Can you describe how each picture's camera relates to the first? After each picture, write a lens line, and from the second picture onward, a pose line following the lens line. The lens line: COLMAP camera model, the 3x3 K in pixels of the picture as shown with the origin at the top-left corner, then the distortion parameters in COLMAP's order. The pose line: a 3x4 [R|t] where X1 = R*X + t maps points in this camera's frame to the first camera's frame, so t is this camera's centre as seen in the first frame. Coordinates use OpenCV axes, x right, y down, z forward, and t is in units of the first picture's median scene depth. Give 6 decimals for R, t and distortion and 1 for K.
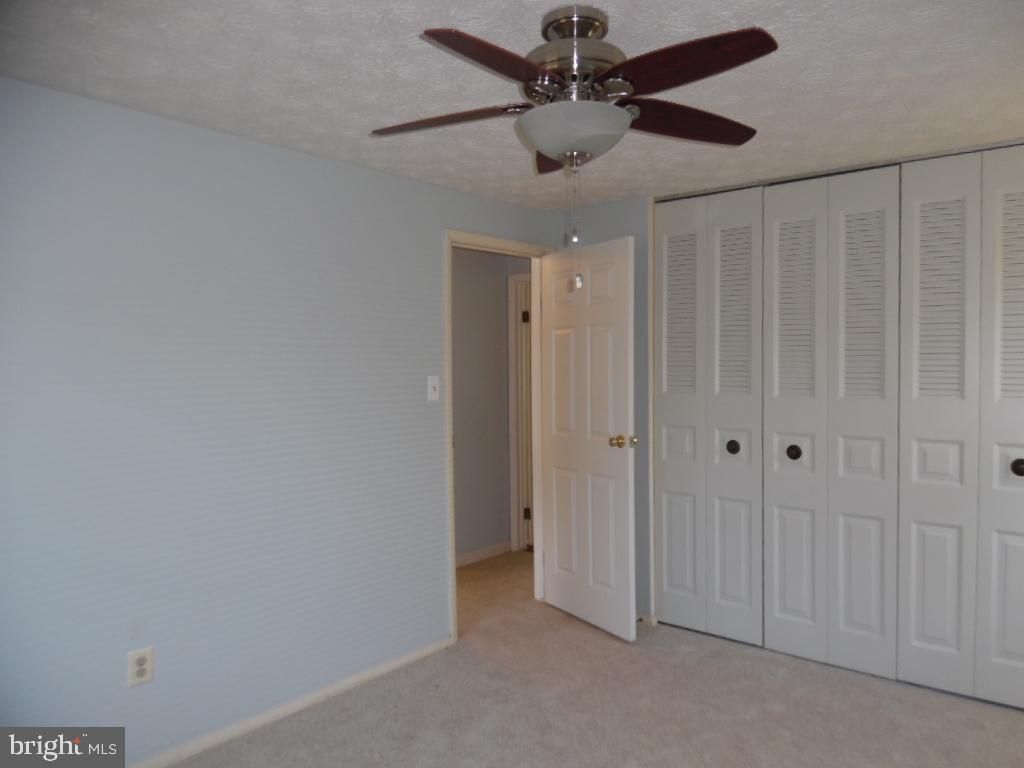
lens RADIAL K [[696.1, 0, 513.8], [0, 696.1, 381.9], [0, 0, 1]] dist [-0.003499, -0.039898]
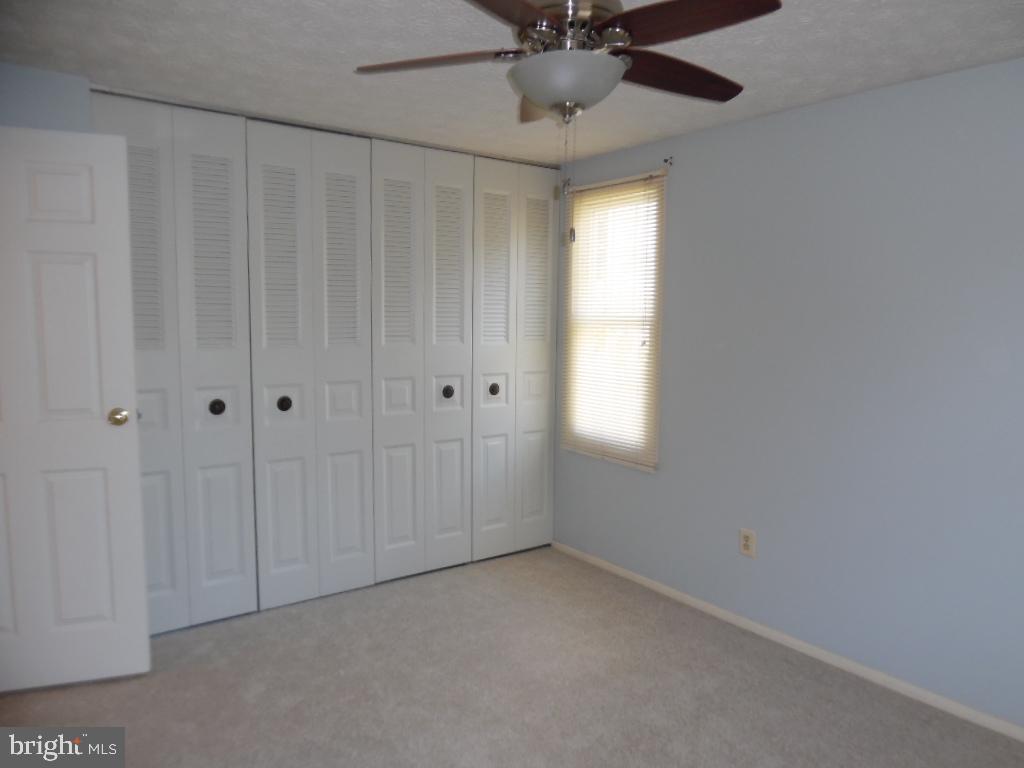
lens RADIAL K [[722.4, 0, 517.8], [0, 722.4, 388.4], [0, 0, 1]] dist [-0.000864, -0.032823]
pose [[0.223166, -0.086040, 0.970976, -0.579210], [0.013350, 0.996273, 0.085214, -0.004448], [-0.974689, -0.006055, 0.223483, 0.497821]]
